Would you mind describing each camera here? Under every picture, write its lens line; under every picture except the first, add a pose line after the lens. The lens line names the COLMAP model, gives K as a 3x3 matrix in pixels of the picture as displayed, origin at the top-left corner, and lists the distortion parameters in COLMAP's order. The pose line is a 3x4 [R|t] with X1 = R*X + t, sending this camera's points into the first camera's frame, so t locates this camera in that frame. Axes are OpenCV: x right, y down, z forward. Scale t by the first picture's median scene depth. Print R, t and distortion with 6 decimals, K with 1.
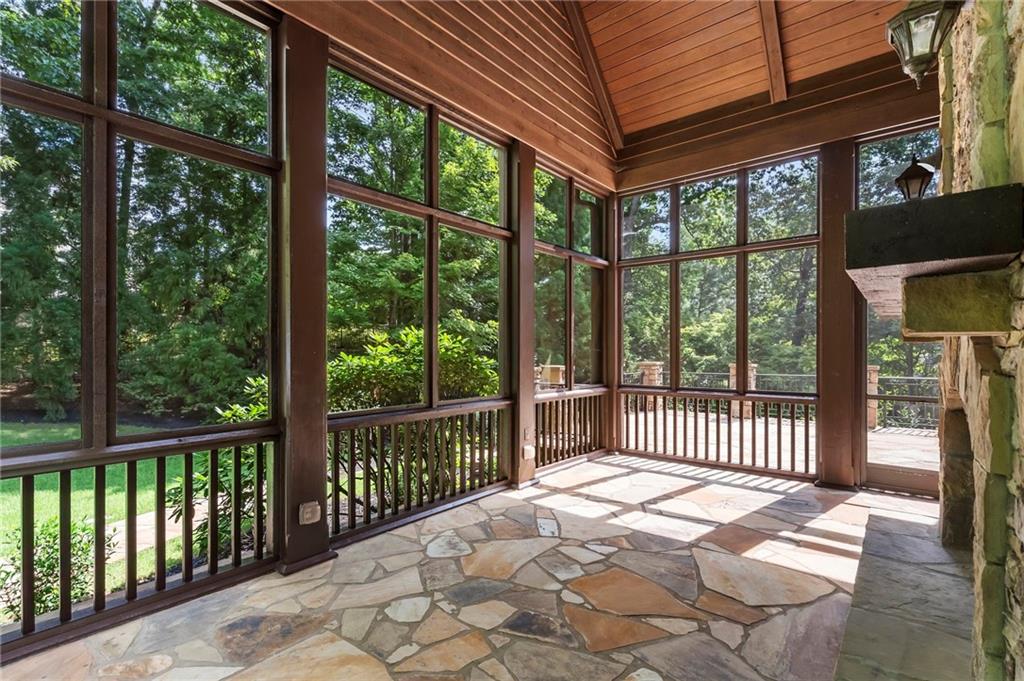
lens RADIAL K [[467.9, 0, 508.5], [0, 467.9, 348.2], [0, 0, 1]] dist [-0.003921, -0.000022]
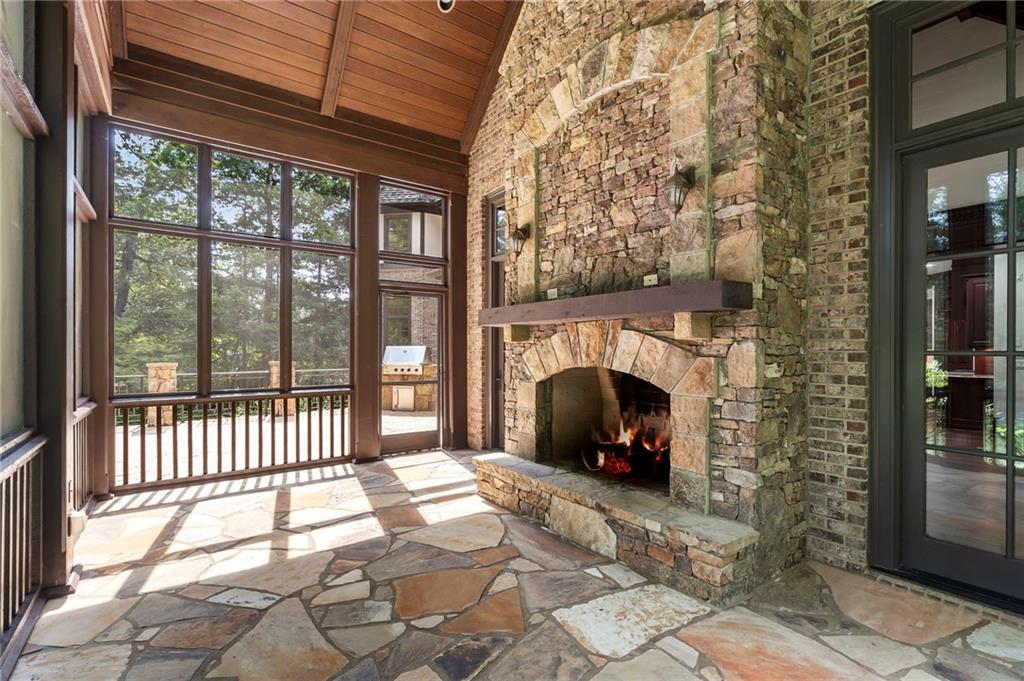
lens RADIAL K [[467.9, 0, 508.5], [0, 467.9, 348.2], [0, 0, 1]] dist [-0.003921, -0.000022]
pose [[0.251336, 0.004501, 0.967889, -0.394940], [-0.006729, 0.999973, -0.002903, 0.007855], [-0.967877, -0.005783, 0.251359, 0.361279]]
